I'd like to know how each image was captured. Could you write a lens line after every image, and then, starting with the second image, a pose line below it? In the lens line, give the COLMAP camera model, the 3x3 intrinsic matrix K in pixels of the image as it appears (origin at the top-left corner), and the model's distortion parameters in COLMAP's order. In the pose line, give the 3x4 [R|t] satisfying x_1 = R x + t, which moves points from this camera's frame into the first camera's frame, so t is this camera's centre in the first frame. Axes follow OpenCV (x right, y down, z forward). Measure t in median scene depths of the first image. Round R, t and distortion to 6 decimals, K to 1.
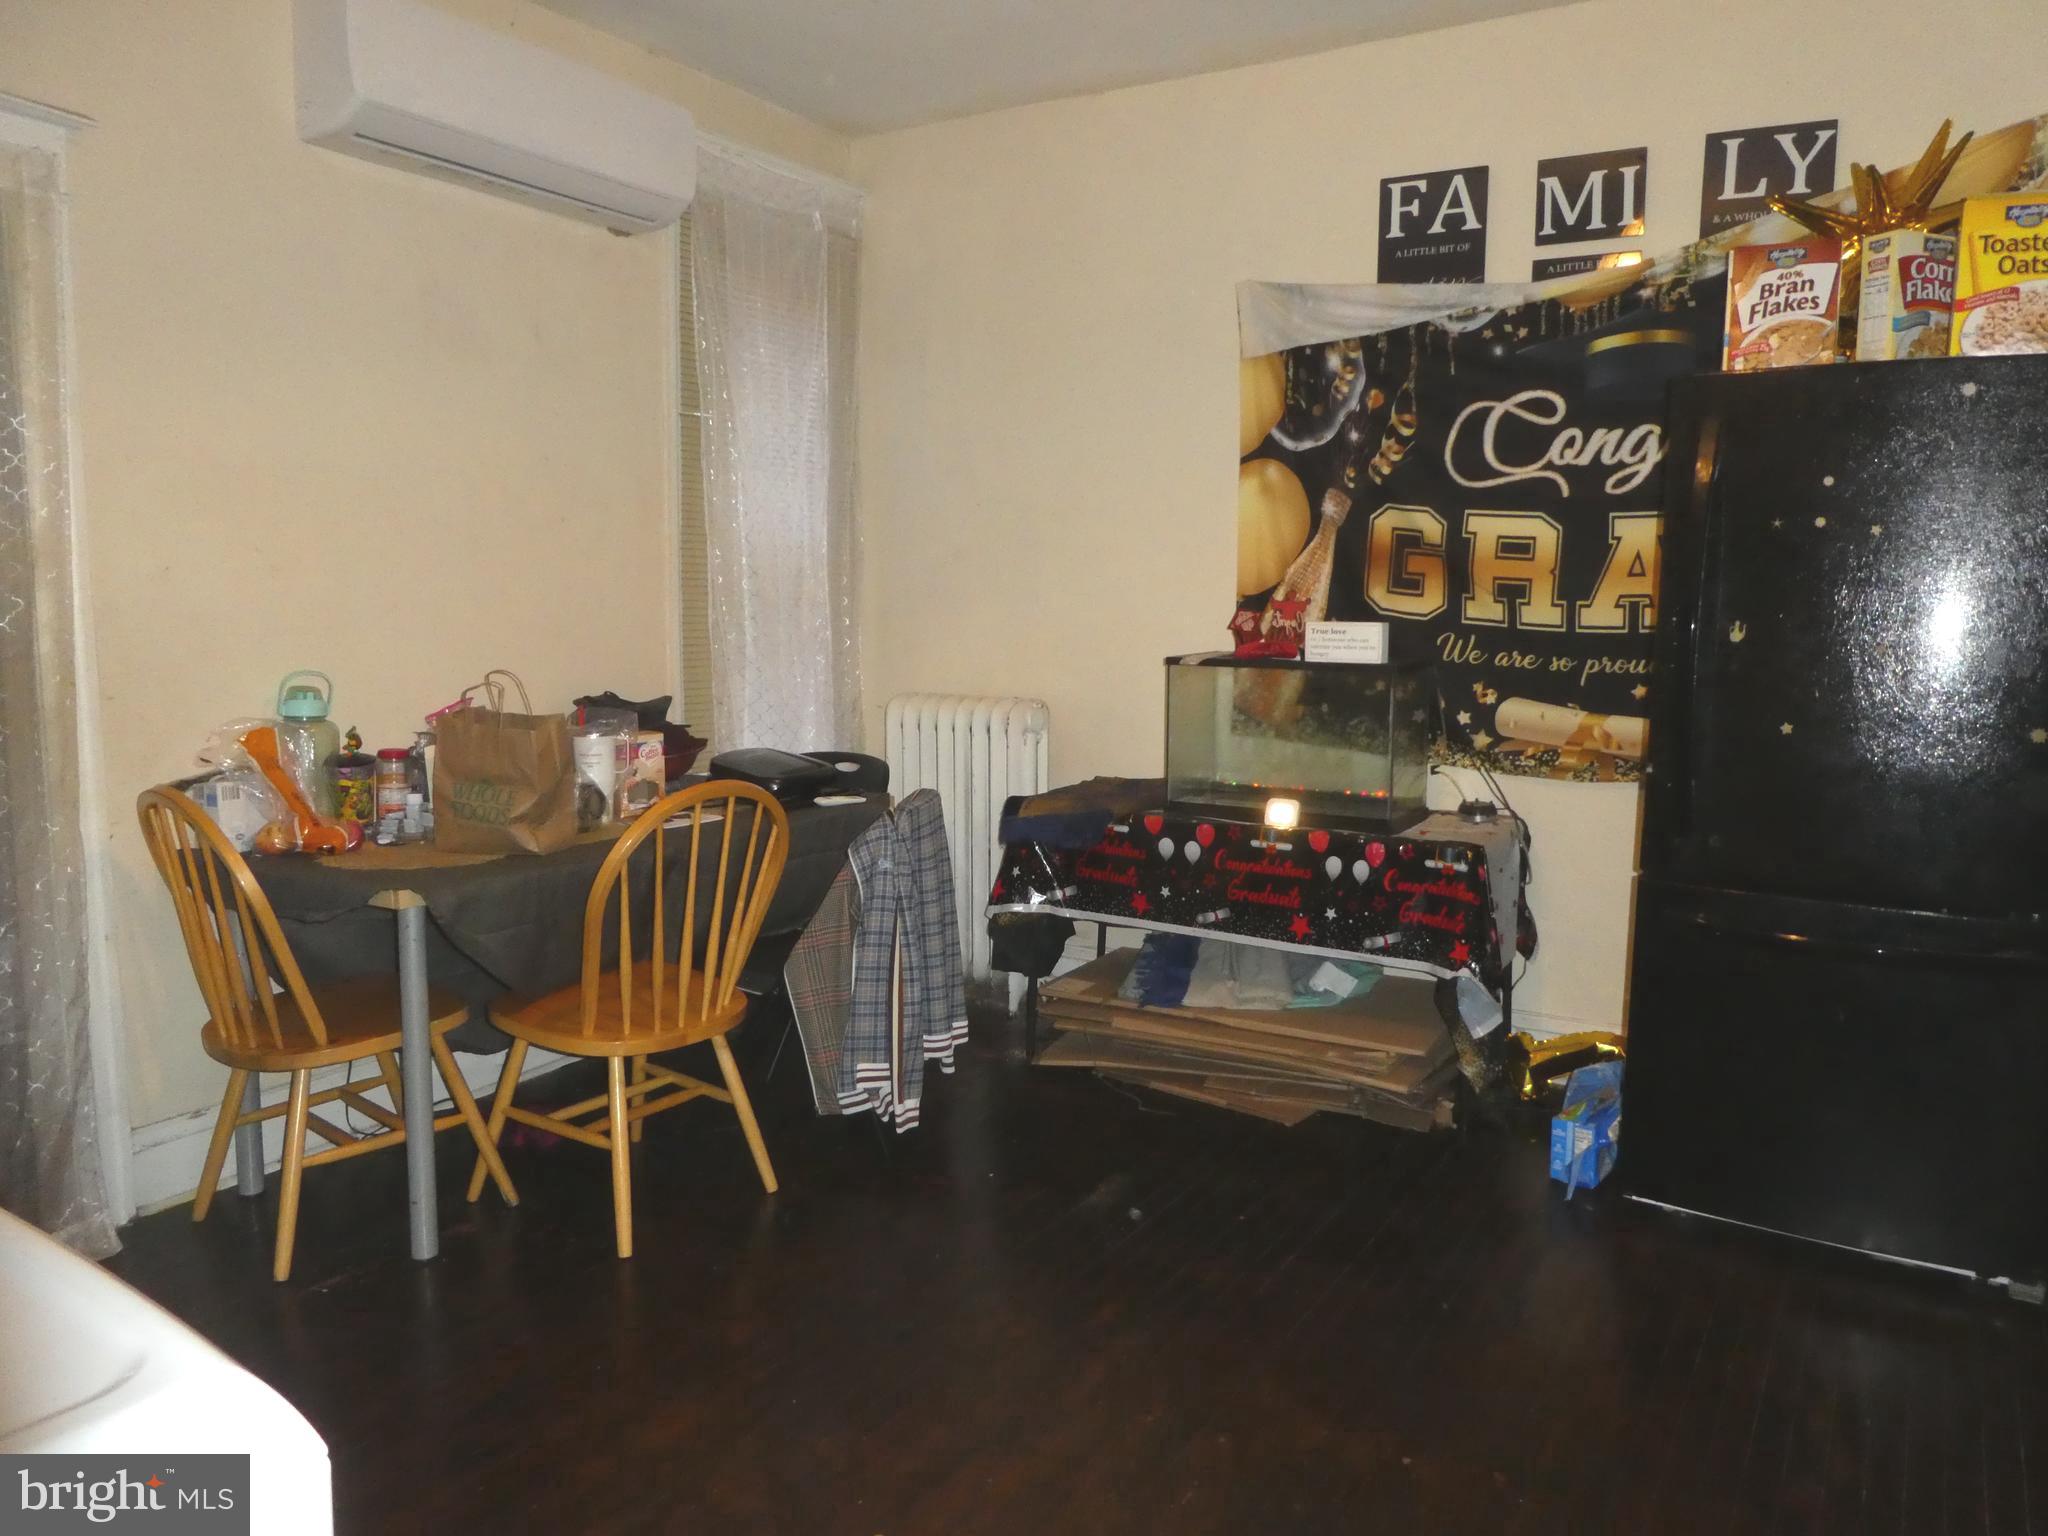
lens RADIAL K [[1420.3, 0, 1024.0], [0, 1420.3, 768.0], [0, 0, 1]] dist [-0.025859, -0.024771]
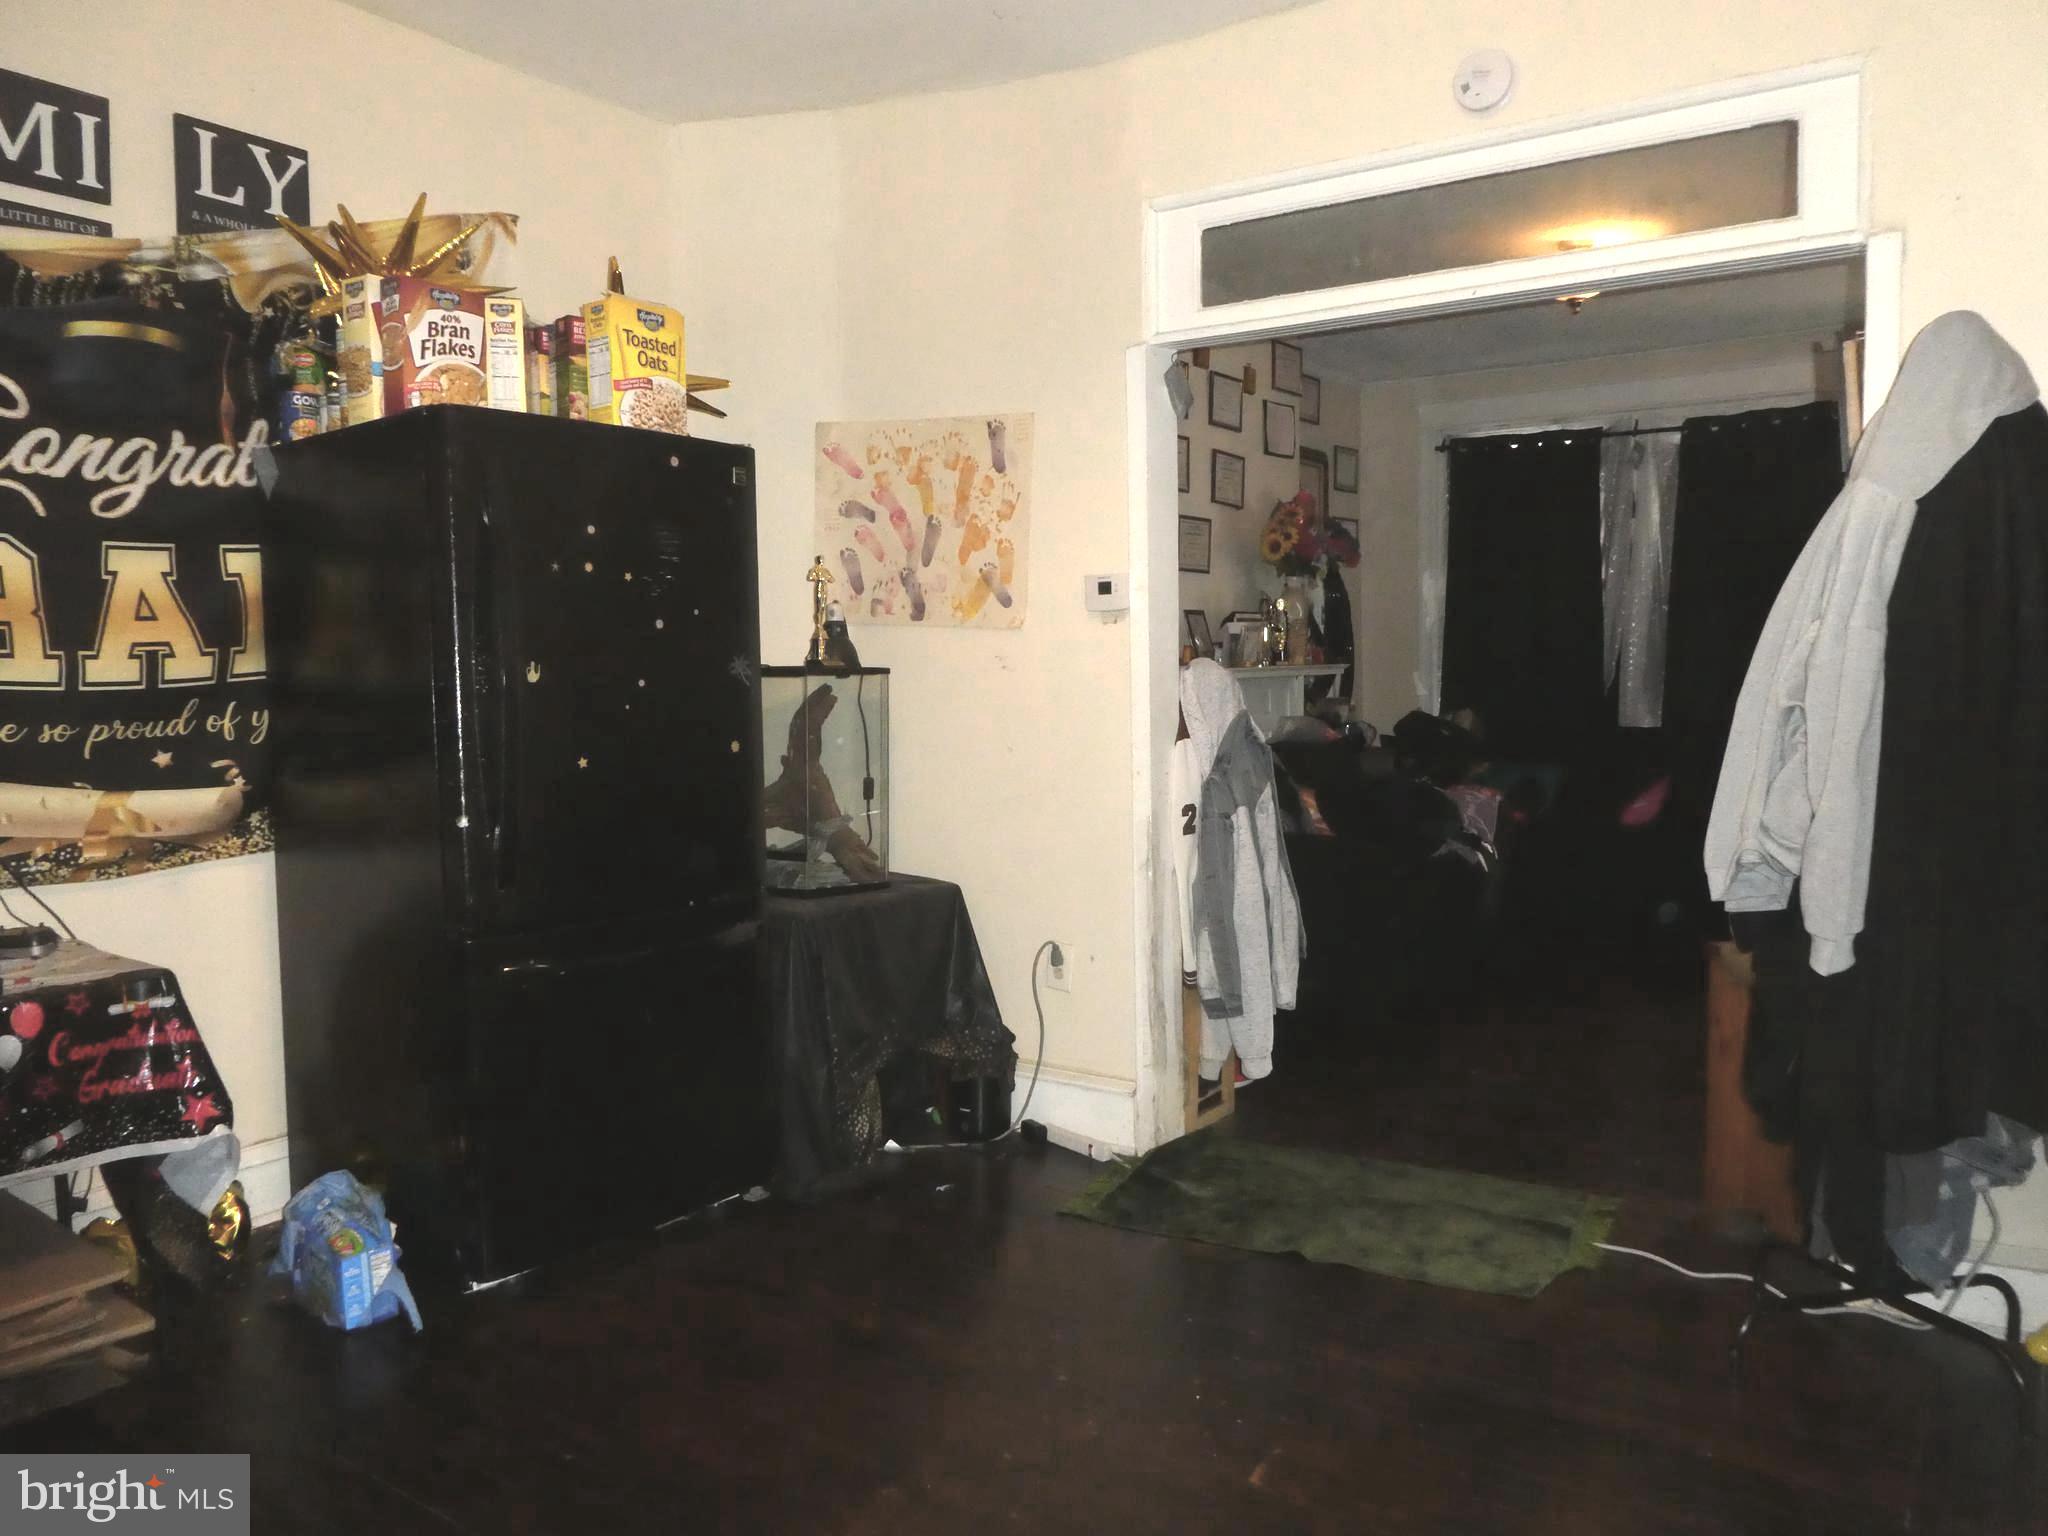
lens RADIAL K [[1464.3, 0, 1024.0], [0, 1464.3, 768.0], [0, 0, 1]] dist [-0.030378, 0.013738]
pose [[0.068469, -0.079732, 0.994462, -0.384655], [0.131296, 0.988852, 0.070243, -0.042980], [-0.988976, 0.125759, 0.078174, 0.440713]]
